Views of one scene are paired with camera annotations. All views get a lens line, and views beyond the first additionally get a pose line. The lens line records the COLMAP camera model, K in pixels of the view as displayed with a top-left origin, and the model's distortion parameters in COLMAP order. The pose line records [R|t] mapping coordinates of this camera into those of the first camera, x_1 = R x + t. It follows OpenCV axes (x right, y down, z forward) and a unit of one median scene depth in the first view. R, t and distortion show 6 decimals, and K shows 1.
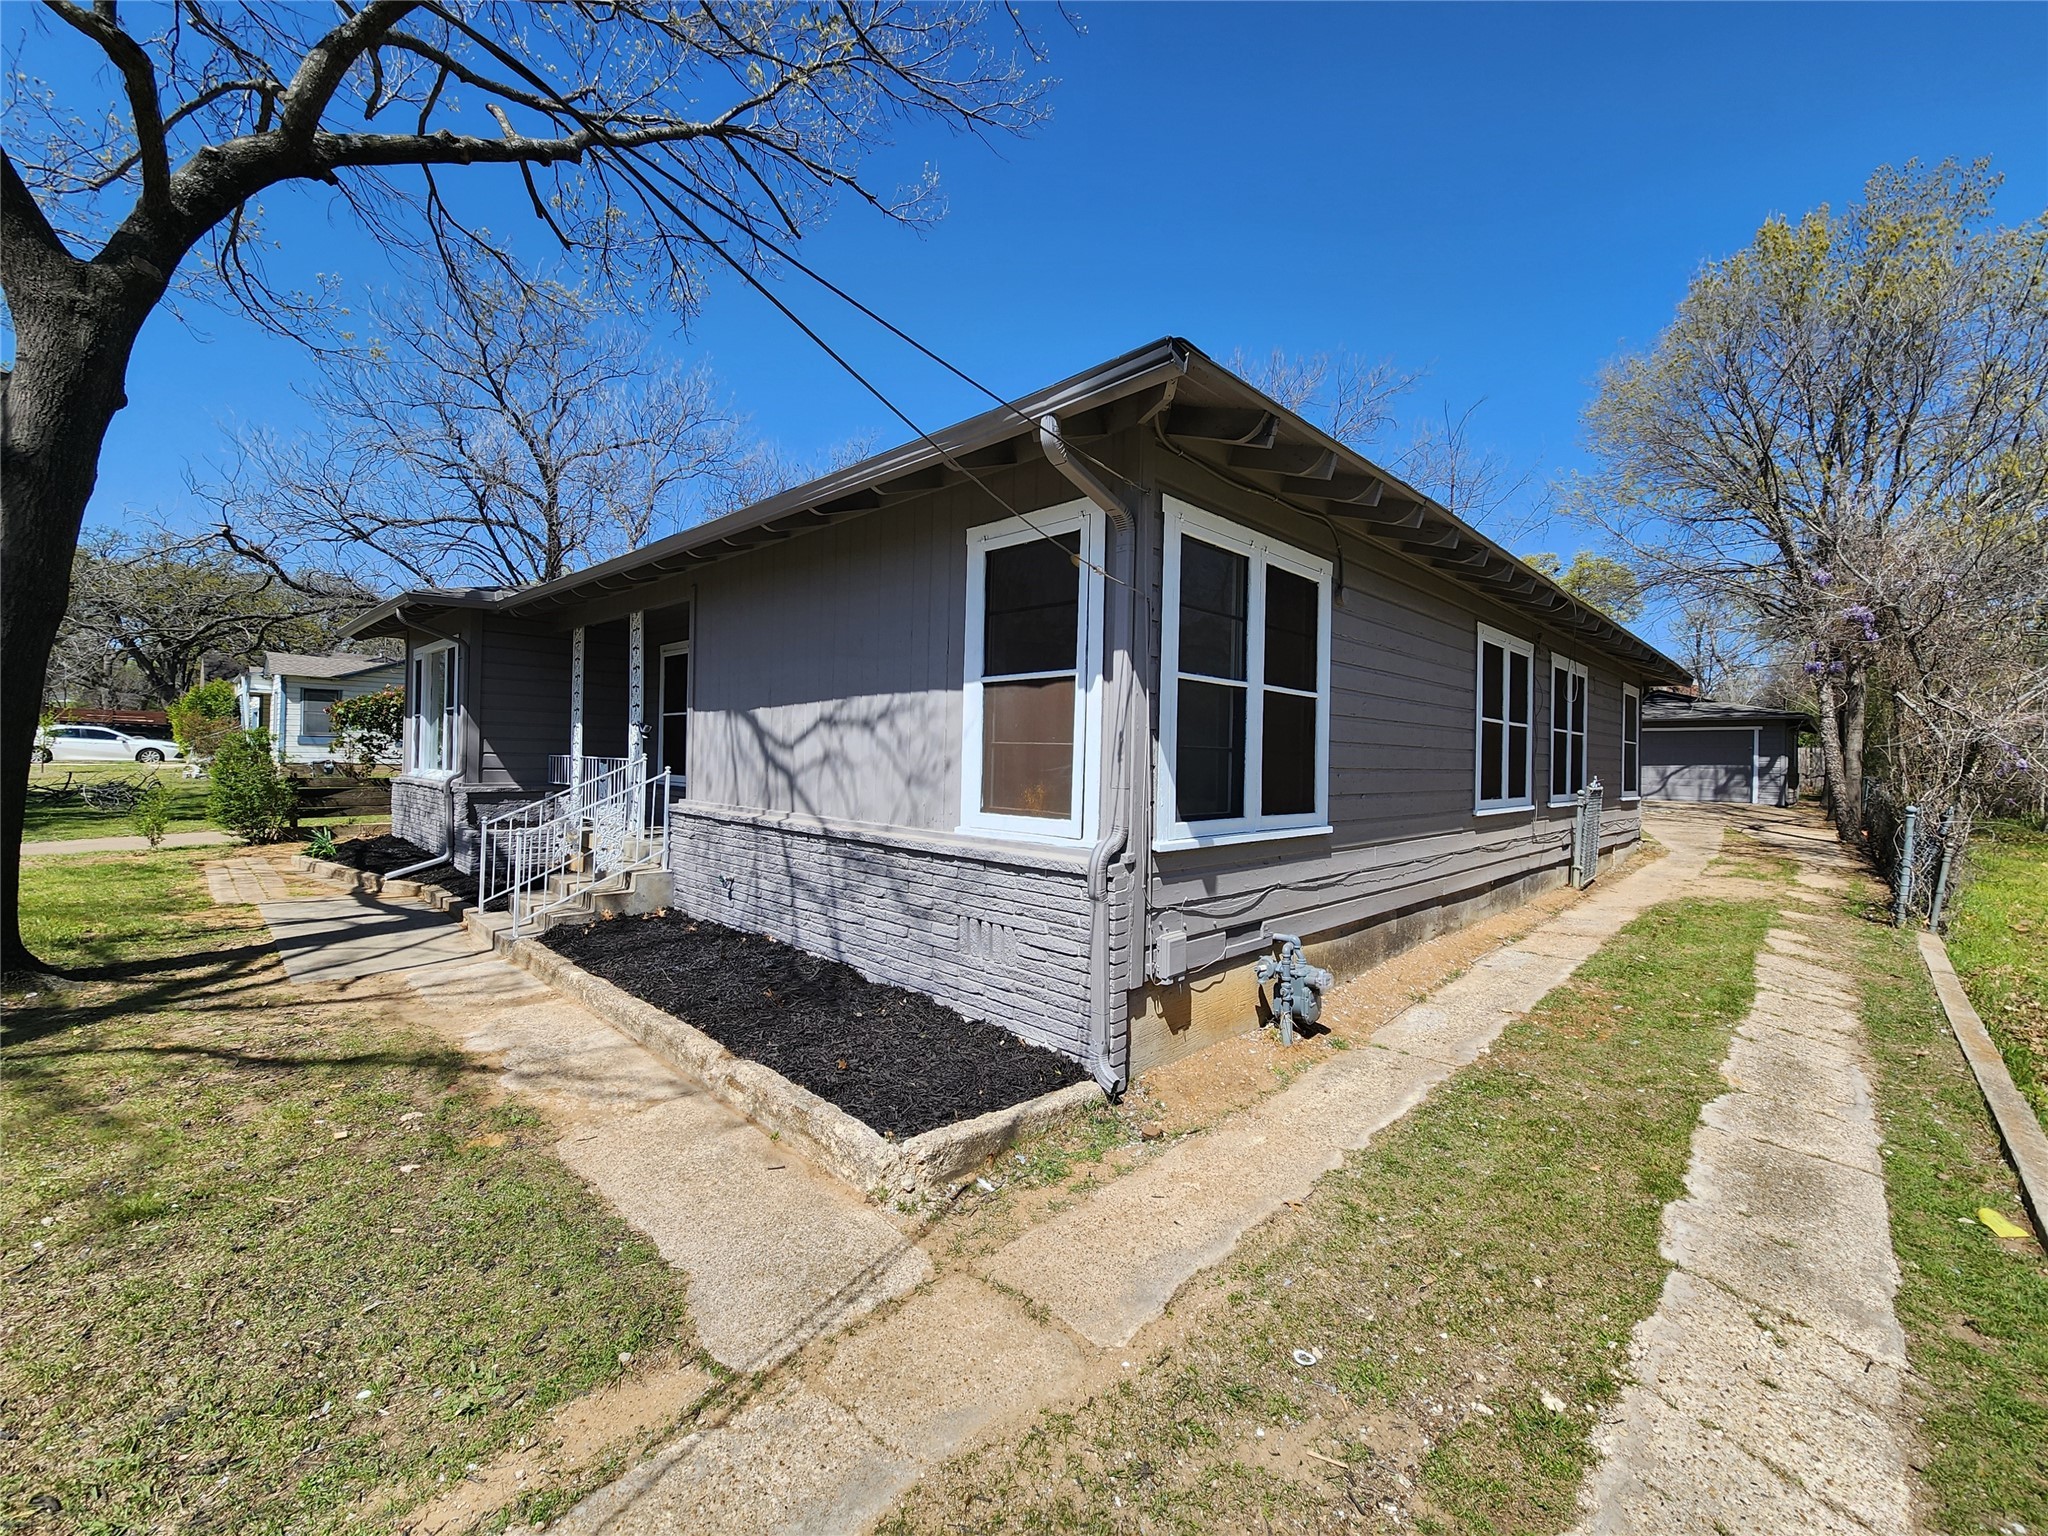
lens RADIAL K [[885.5, 0, 1022.5], [0, 885.5, 750.7], [0, 0, 1]] dist [0.000242, -0.000240]
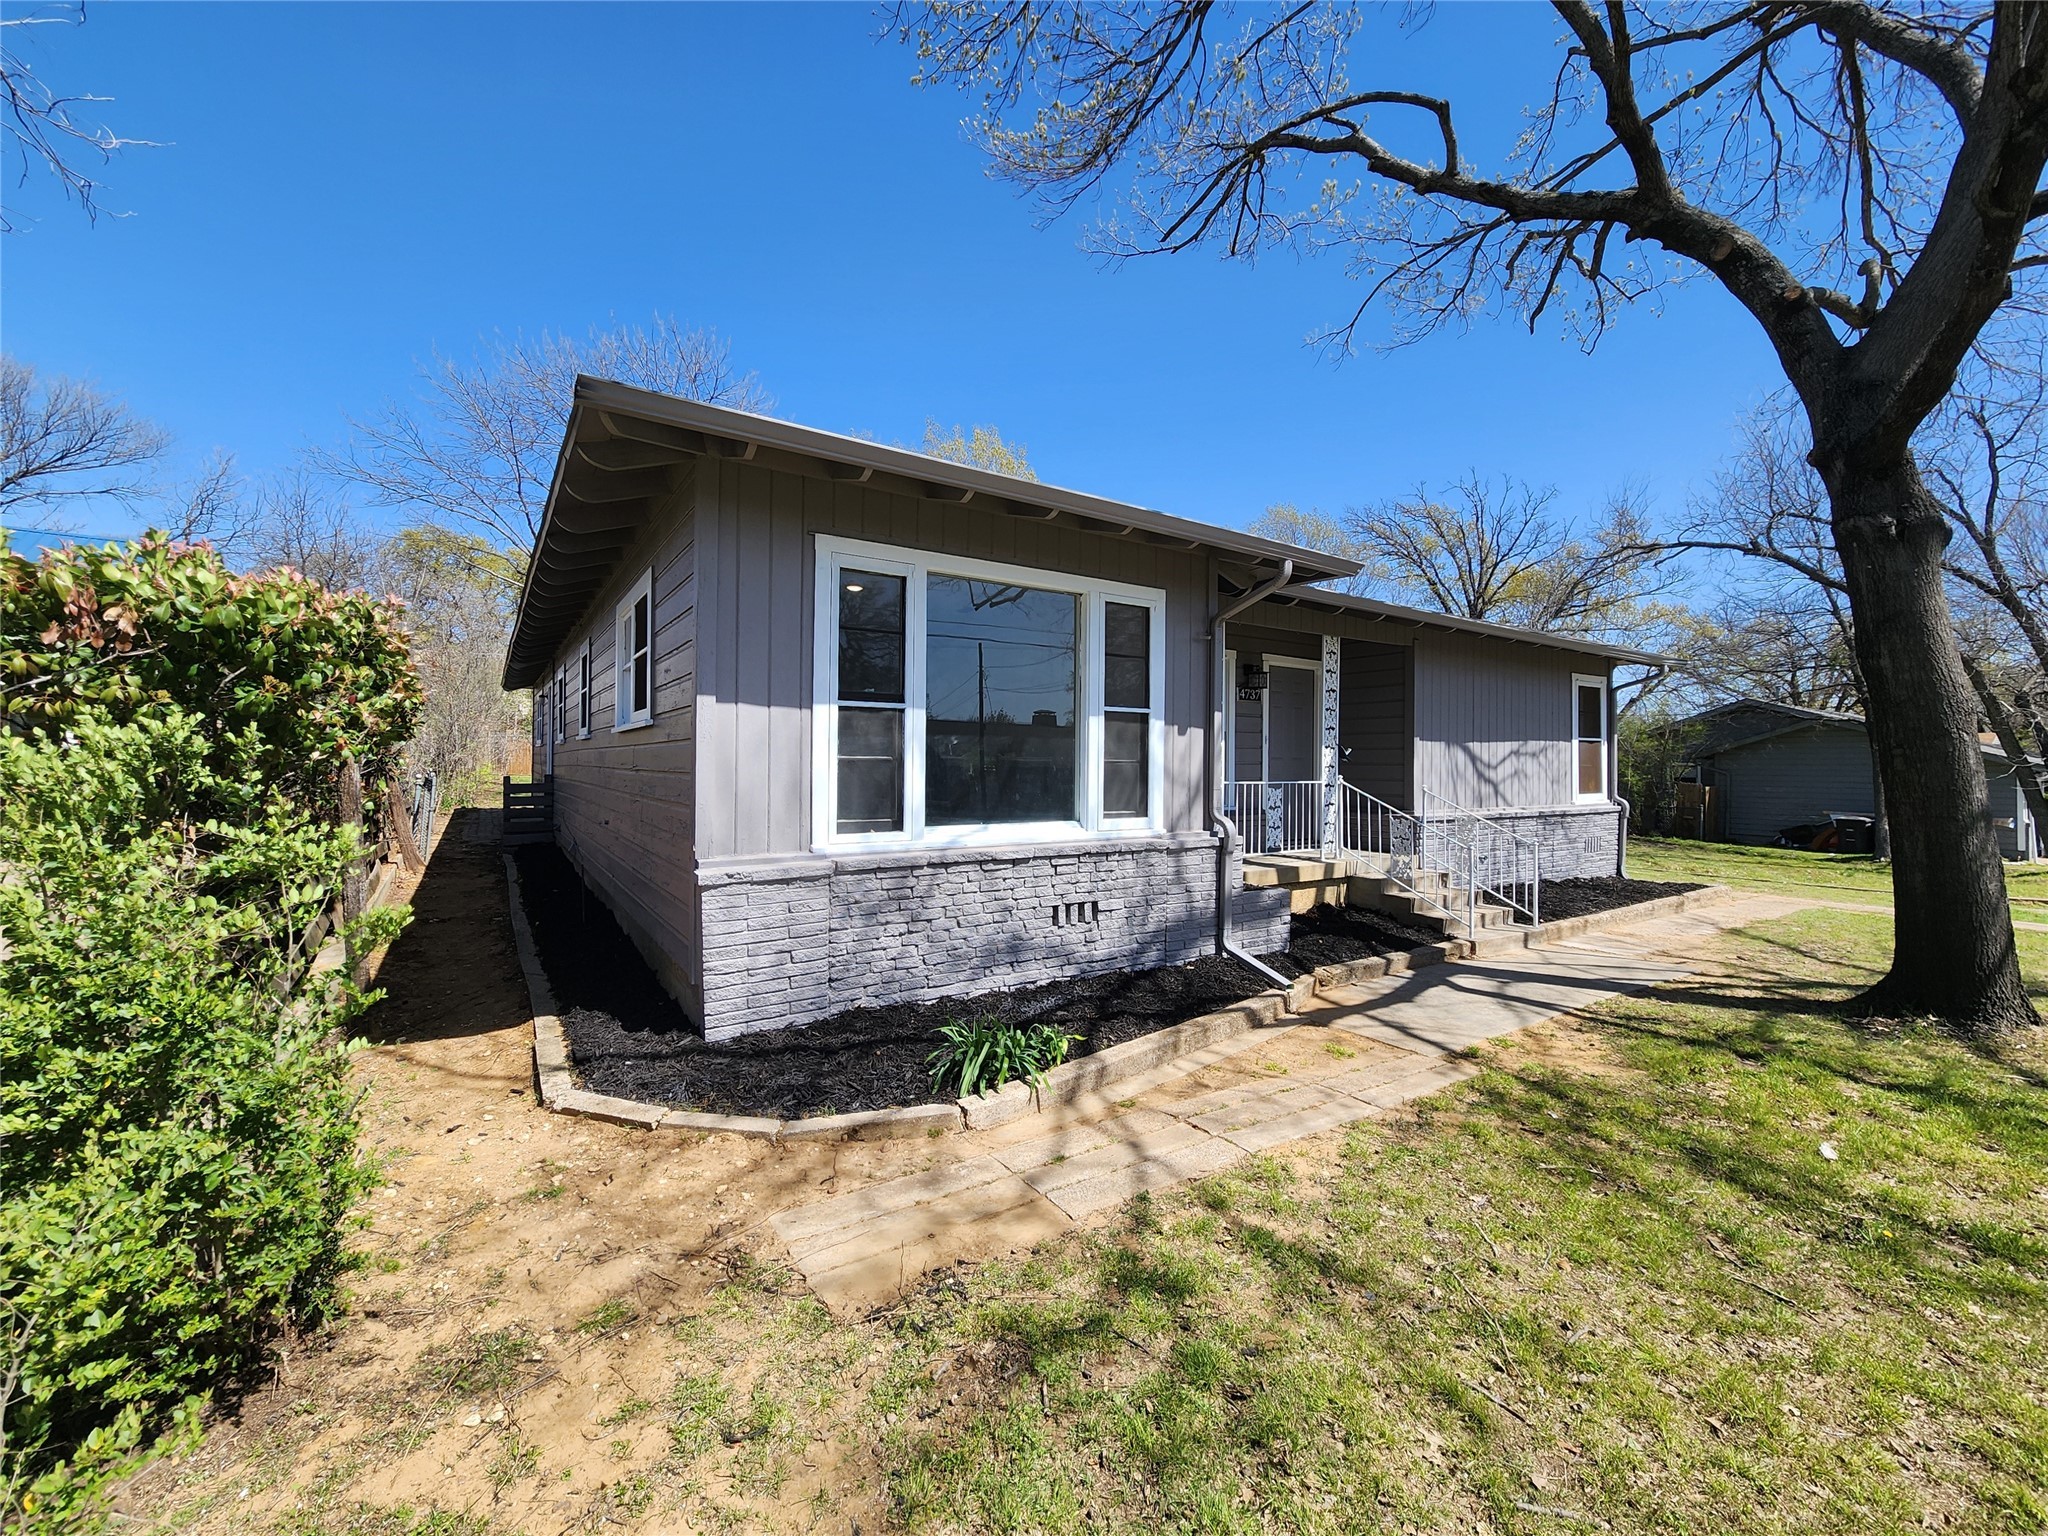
lens RADIAL K [[837.2, 0, 1022.1], [0, 837.2, 755.1], [0, 0, 1]] dist [0.002471, -0.001184]
pose [[0.206289, -0.007341, 0.978464, -2.208014], [0.005167, 0.999966, 0.006413, -0.047431], [-0.978477, 0.003733, 0.206320, 1.728775]]
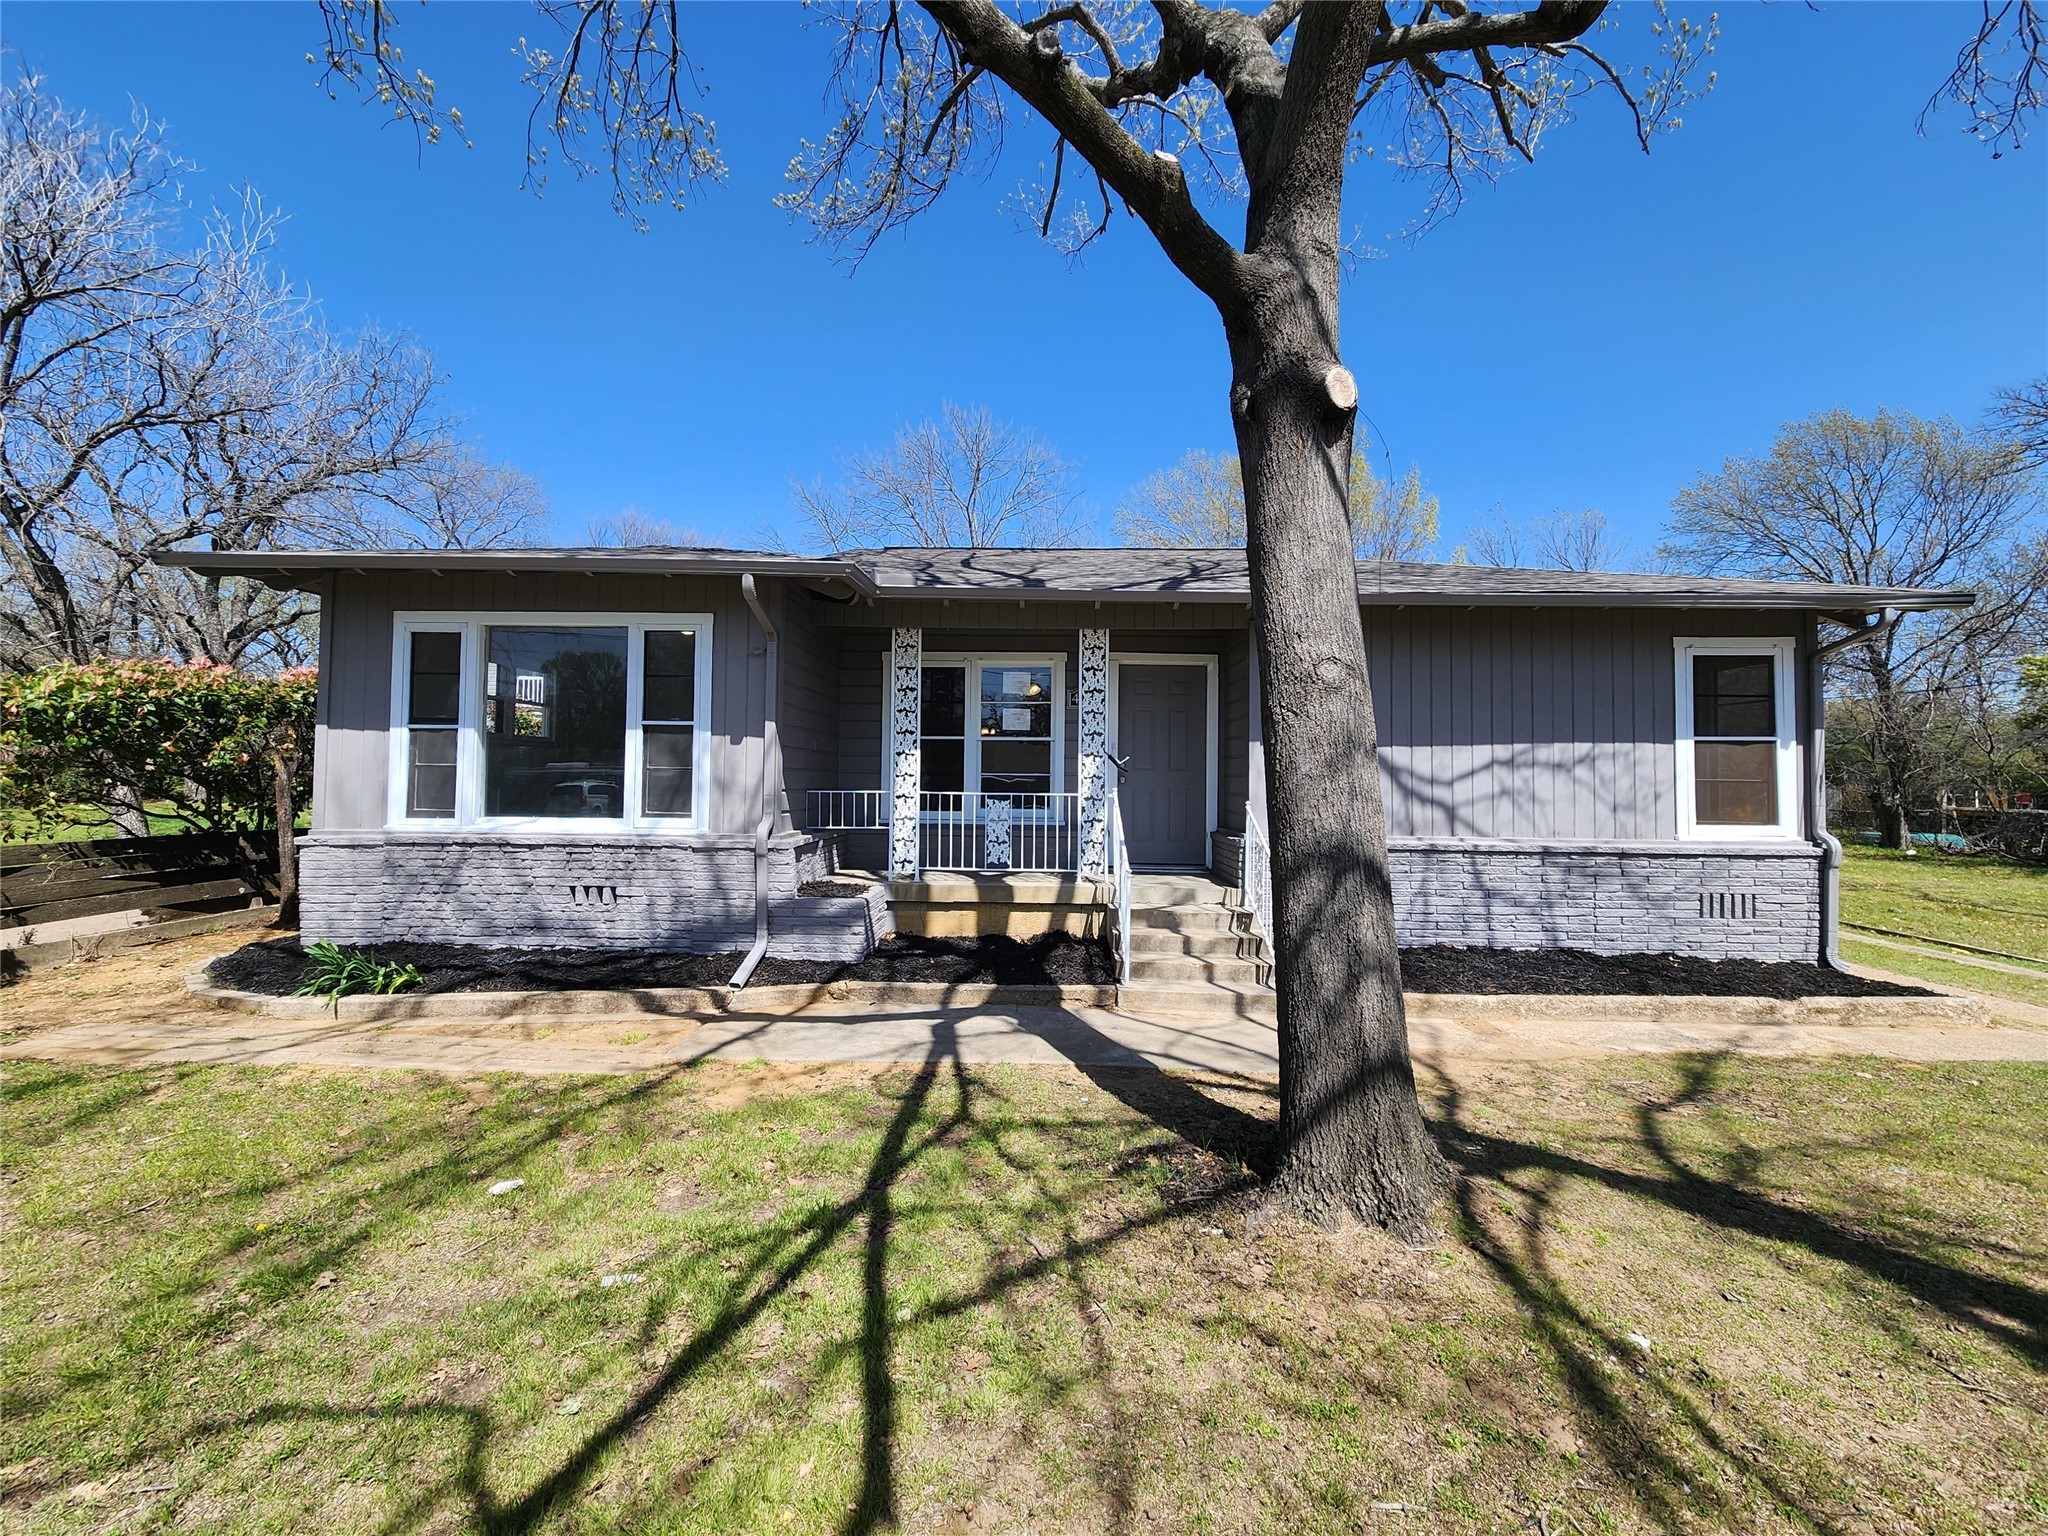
lens RADIAL K [[837.2, 0, 1022.1], [0, 837.2, 755.1], [0, 0, 1]] dist [0.002471, -0.001184]
pose [[0.725018, 0.012686, 0.688613, -1.634626], [0.006005, 0.999676, -0.024739, -0.019464], [-0.688704, 0.022072, 0.724706, 0.647797]]
